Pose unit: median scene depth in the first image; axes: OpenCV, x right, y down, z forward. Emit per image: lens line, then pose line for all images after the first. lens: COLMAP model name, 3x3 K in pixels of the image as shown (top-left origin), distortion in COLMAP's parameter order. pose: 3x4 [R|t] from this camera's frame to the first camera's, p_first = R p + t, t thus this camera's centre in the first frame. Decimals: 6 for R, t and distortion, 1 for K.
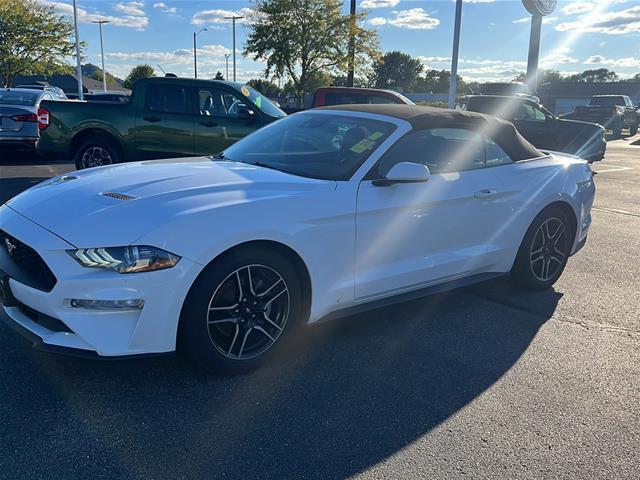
lens RADIAL K [[611.0, 0, 320.1], [0, 611.0, 239.8], [0, 0, 1]] dist [0.033971, 0.000000]
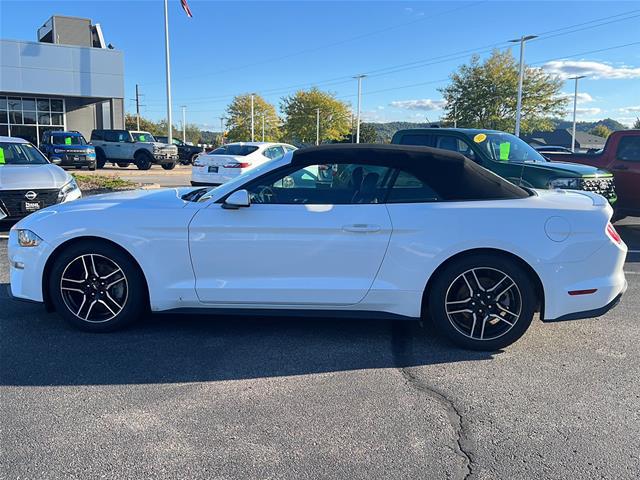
lens RADIAL K [[611.0, 0, 319.1], [0, 611.0, 244.2], [0, 0, 1]] dist [0.033971, 0.000000]
pose [[0.711432, 0.084866, -0.697612, 0.074084], [-0.140601, 0.989800, -0.022976, -0.001346], [0.688546, 0.114431, 0.716108, 0.020309]]
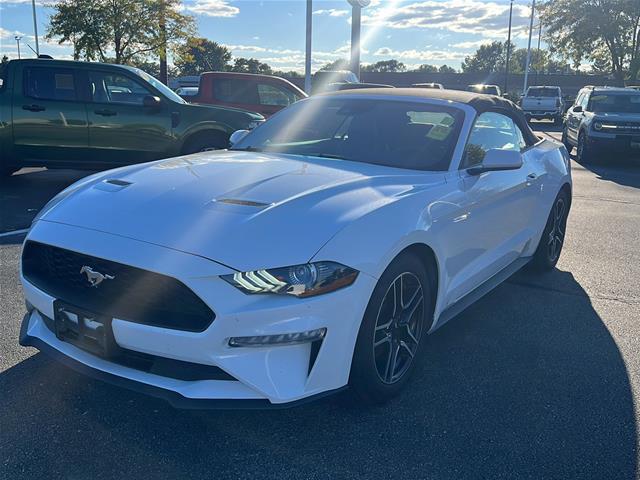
lens RADIAL K [[611.0, 0, 315.7], [0, 611.0, 239.2], [0, 0, 1]] dist [0.033971, 0.000000]
pose [[0.955561, -0.072772, 0.285670, -0.028119], [0.067936, 0.997329, 0.026816, -0.002219], [-0.286858, -0.006218, 0.957953, 0.012607]]
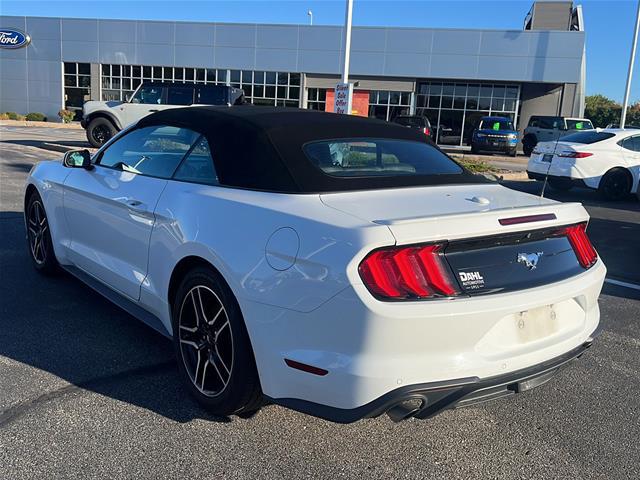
lens RADIAL K [[611.0, 0, 317.6], [0, 611.0, 244.3], [0, 0, 1]] dist [0.033971, 0.000000]
pose [[0.001596, 0.166083, -0.986111, 0.085514], [-0.268988, 0.949838, 0.159538, -0.017555], [0.963142, 0.264997, 0.046190, 0.097390]]
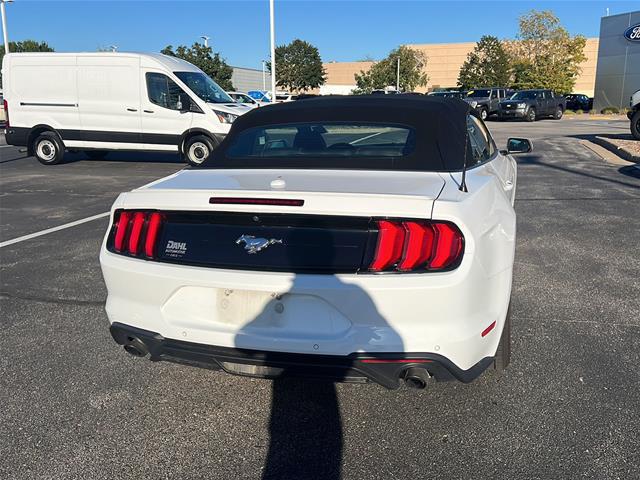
lens RADIAL K [[611.0, 0, 325.0], [0, 611.0, 238.5], [0, 0, 1]] dist [0.033971, 0.000000]
pose [[-0.829646, 0.101137, -0.549053, 0.059282], [-0.132421, 0.919742, 0.369513, -0.031301], [0.542358, 0.379272, -0.749667, 0.153185]]
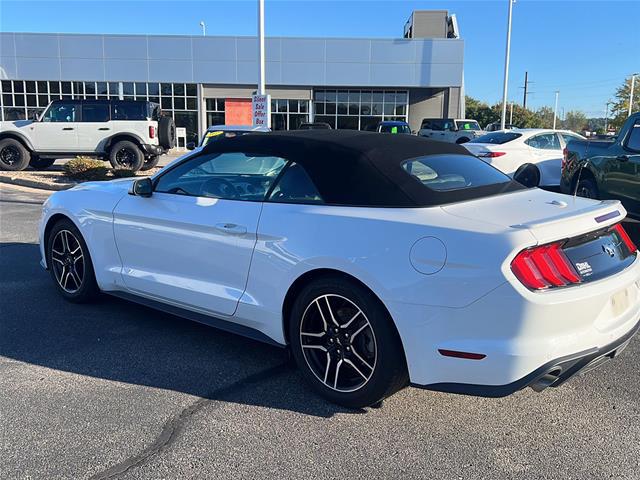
lens RADIAL K [[611.0, 0, 317.7], [0, 611.0, 244.6], [0, 0, 1]] dist [0.033971, 0.000000]
pose [[0.184466, 0.148815, -0.971507, 0.090485], [-0.220370, 0.969566, 0.106675, -0.013737], [0.957815, 0.194414, 0.211646, 0.076416]]
